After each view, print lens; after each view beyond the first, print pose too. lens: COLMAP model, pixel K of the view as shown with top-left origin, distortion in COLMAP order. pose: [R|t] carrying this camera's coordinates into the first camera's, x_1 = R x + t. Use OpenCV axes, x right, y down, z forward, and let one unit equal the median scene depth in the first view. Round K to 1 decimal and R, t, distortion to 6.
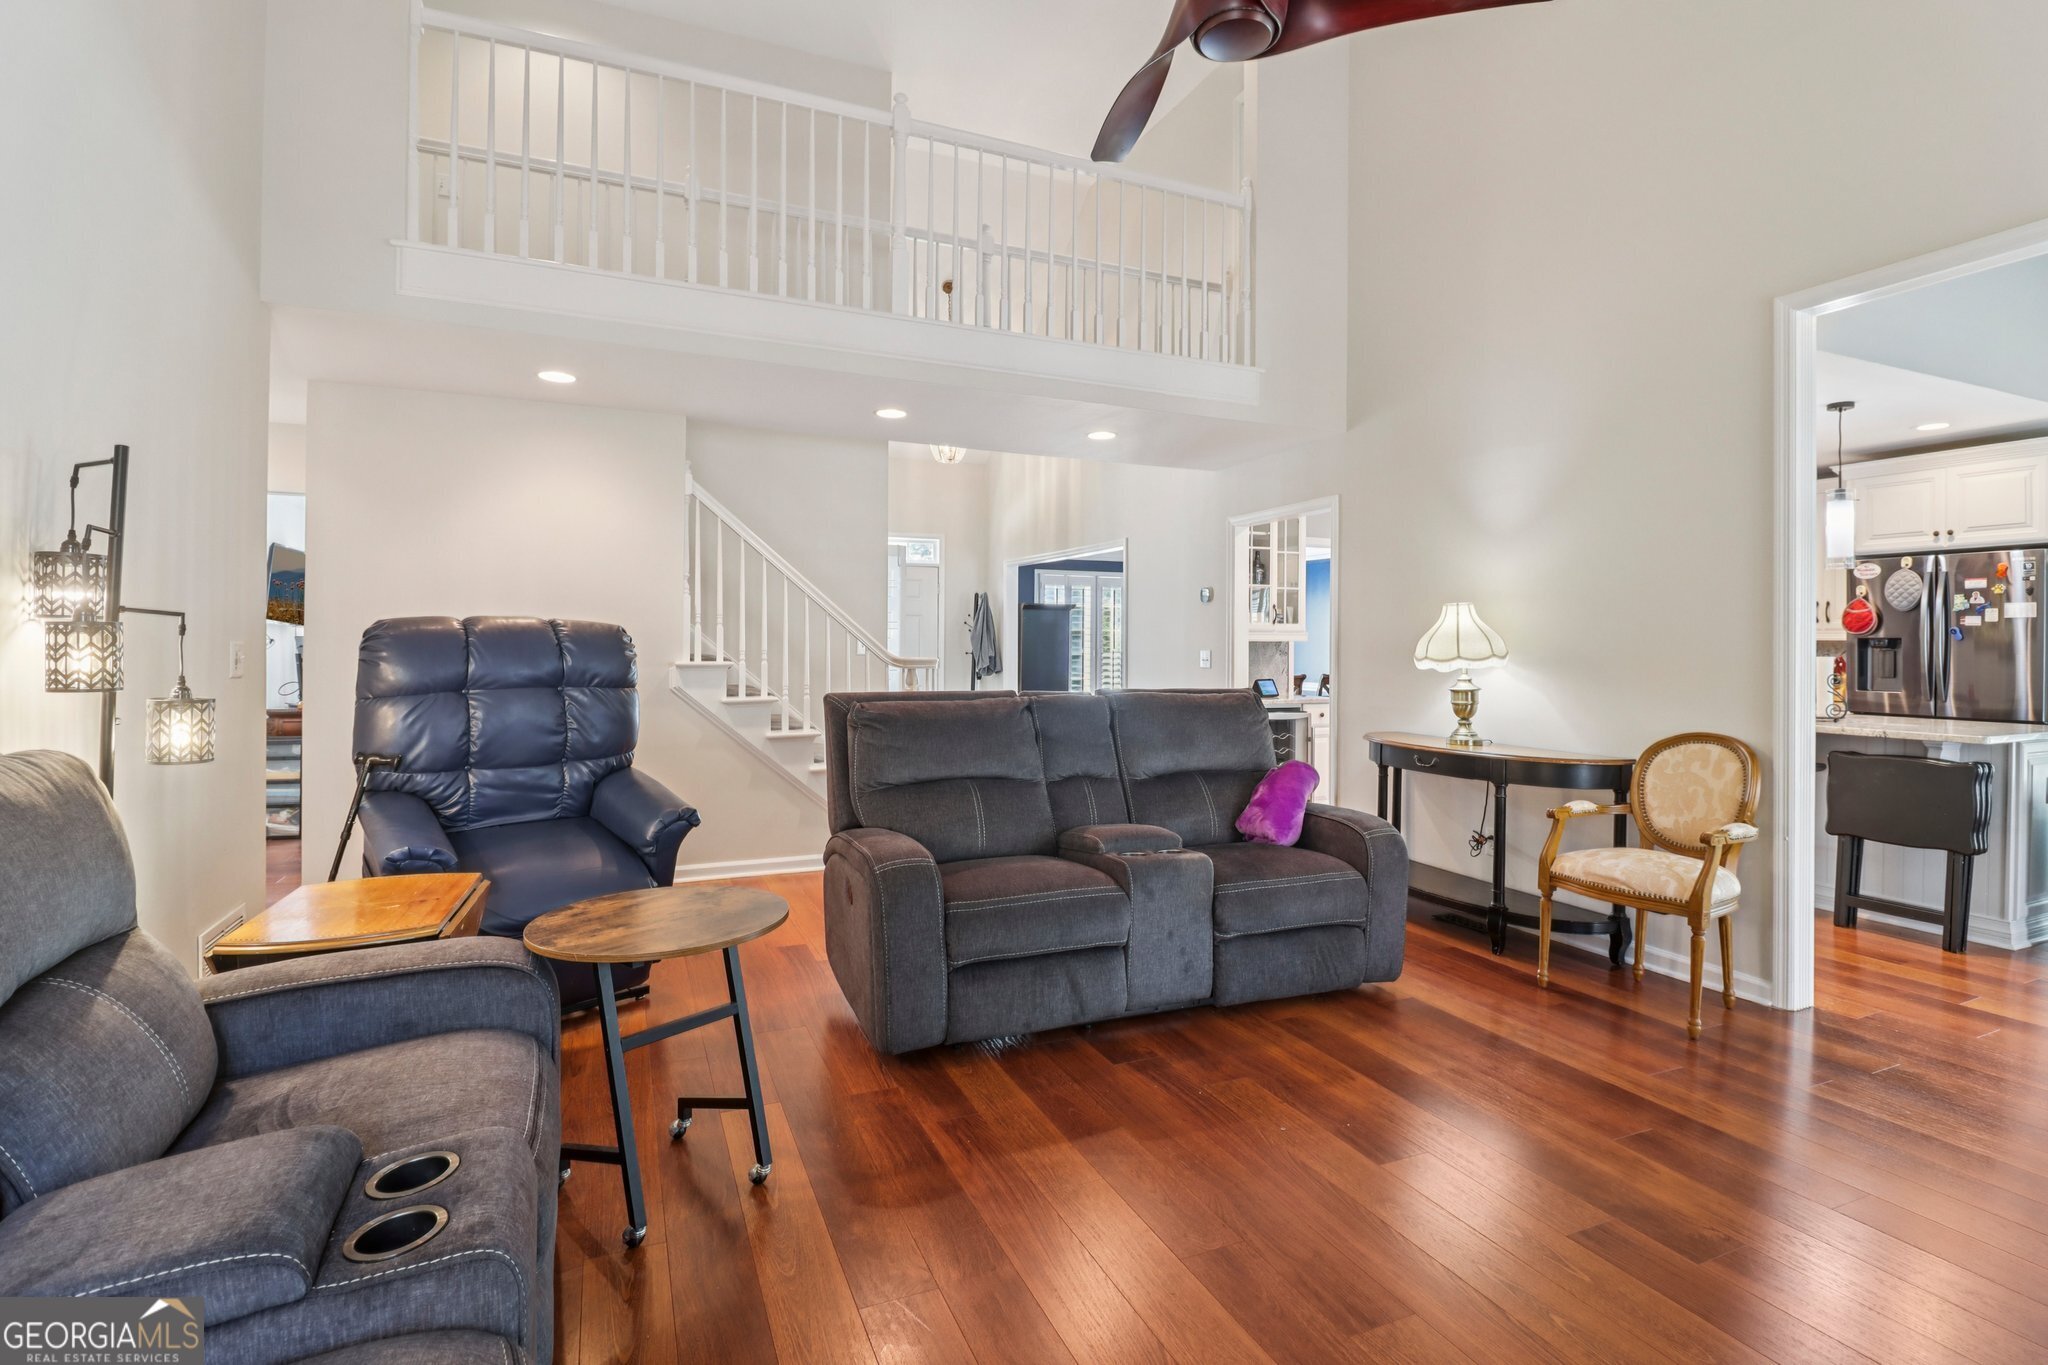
lens RADIAL K [[961.3, 0, 1023.4], [0, 961.3, 664.6], [0, 0, 1]] dist [-0.000097, -0.008051]
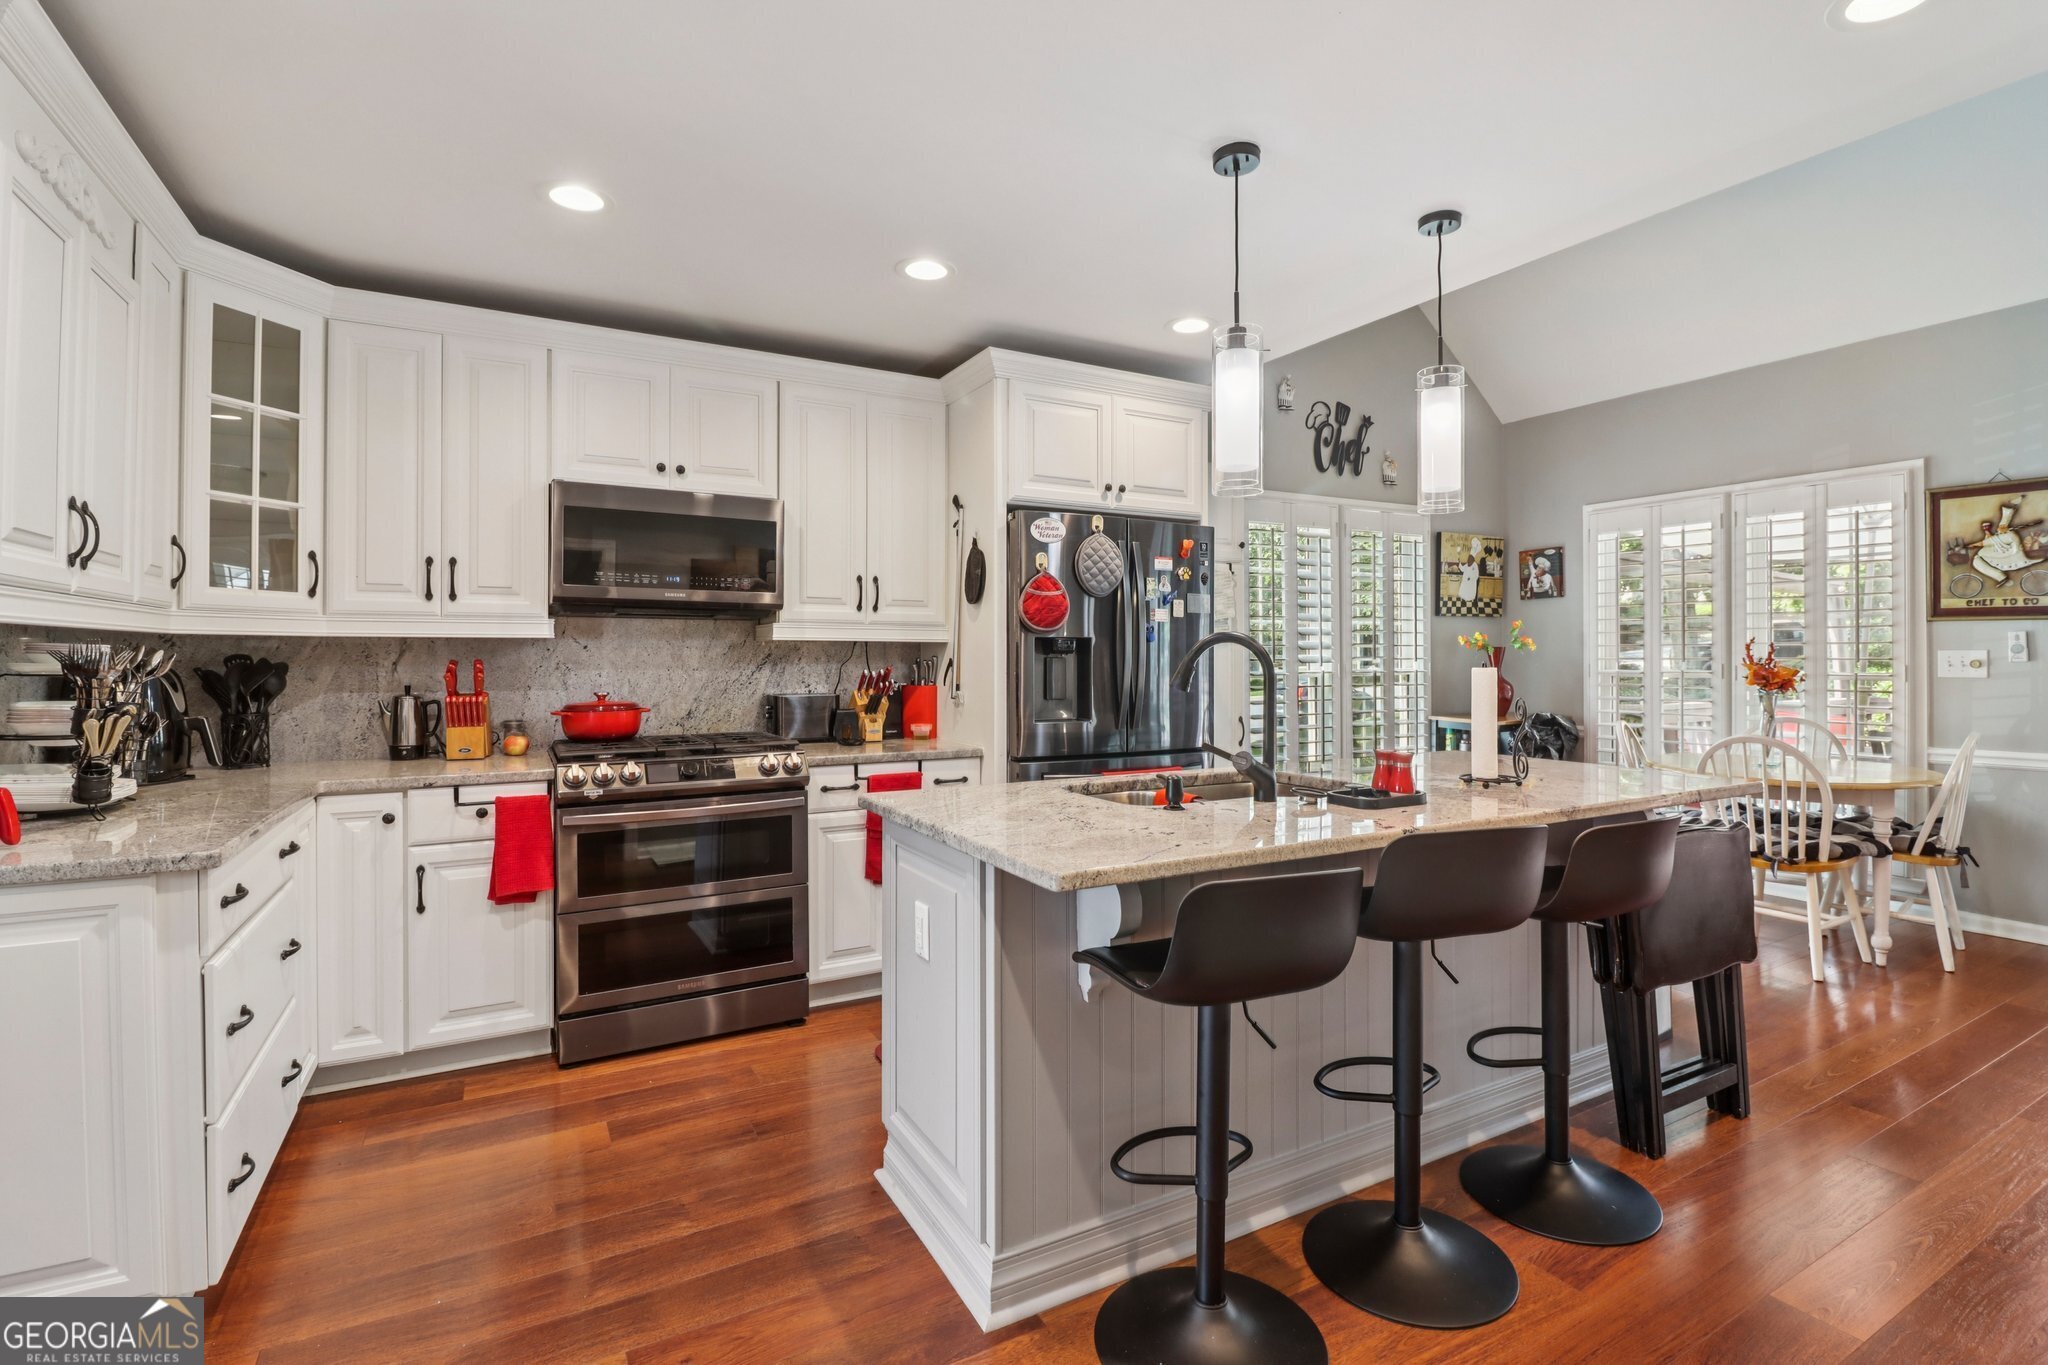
lens RADIAL K [[961.3, 0, 1037.5], [0, 961.3, 661.1], [0, 0, 1]] dist [-0.000097, -0.008051]
pose [[-0.090447, 0.000984, 0.995901, 0.286696], [0.027453, 0.999622, 0.001506, -0.015617], [-0.995523, 0.027477, -0.090440, 1.156570]]
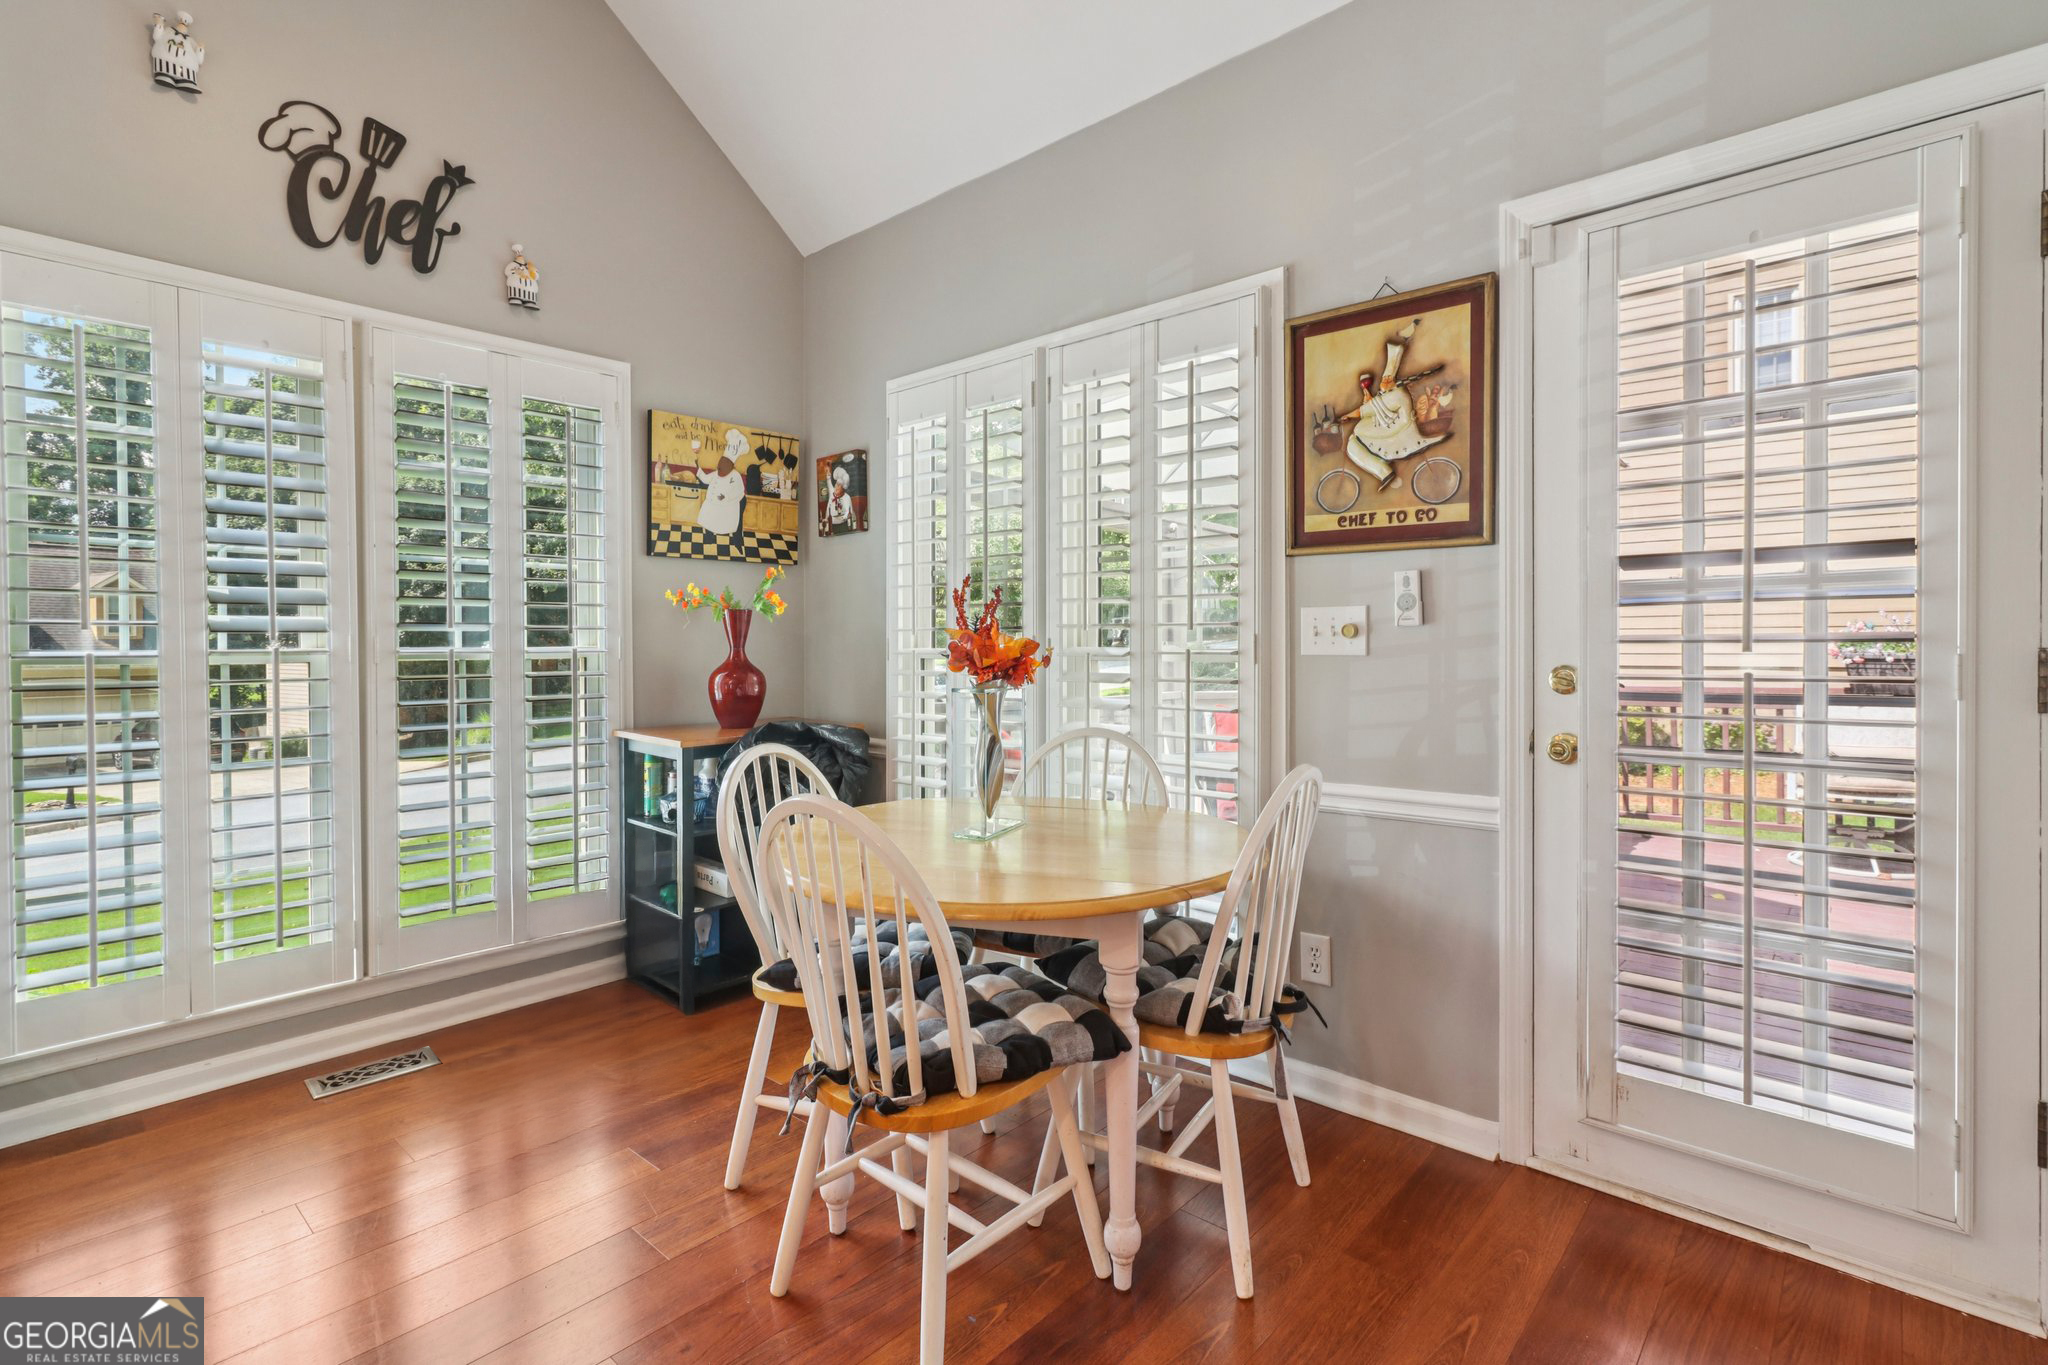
lens RADIAL K [[961.3, 0, 1032.8], [0, 961.3, 662.0], [0, 0, 1]] dist [-0.000097, -0.008051]
pose [[-0.402260, -0.006424, 0.915503, 0.660822], [0.023191, 0.999583, 0.017205, 0.012921], [-0.915232, 0.028152, -0.401943, 0.617995]]
